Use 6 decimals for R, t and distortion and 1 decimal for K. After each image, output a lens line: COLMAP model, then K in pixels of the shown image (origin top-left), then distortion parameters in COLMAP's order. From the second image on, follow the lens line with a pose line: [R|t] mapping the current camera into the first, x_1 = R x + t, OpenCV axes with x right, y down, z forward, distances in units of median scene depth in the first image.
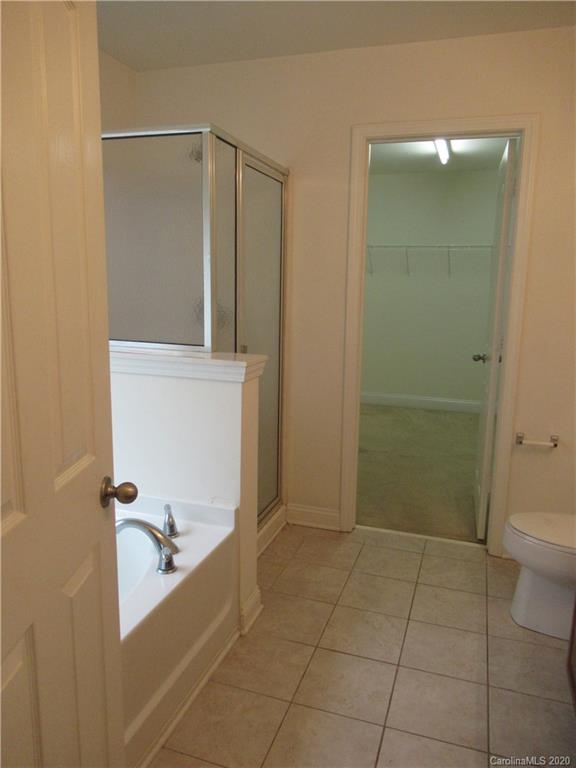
lens RADIAL K [[577.2, 0, 288.1], [0, 577.2, 384.9], [0, 0, 1]] dist [0.013731, -0.008565]
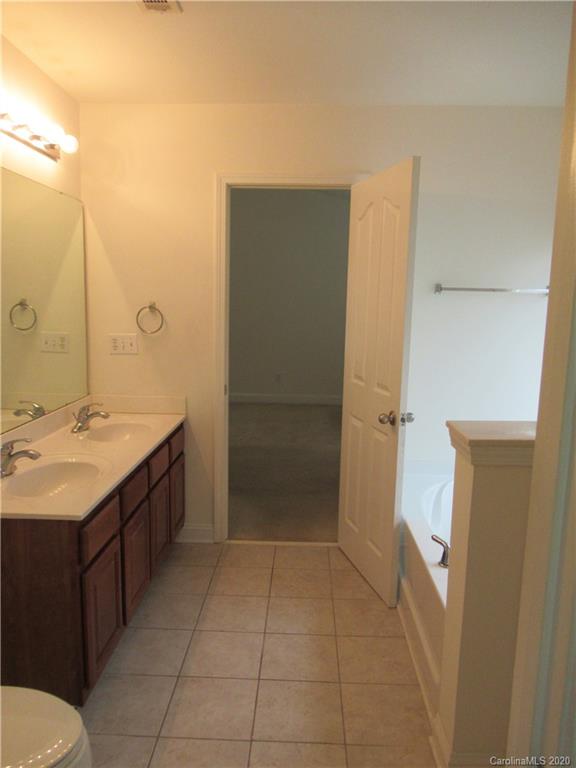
lens RADIAL K [[577.2, 0, 287.8], [0, 577.2, 385.0], [0, 0, 1]] dist [0.013731, -0.008565]
pose [[-0.955985, -0.002160, -0.293409, 0.445165], [-0.089768, 0.954178, 0.285457, -0.341225], [0.279348, 0.299232, -0.912373, 1.850450]]
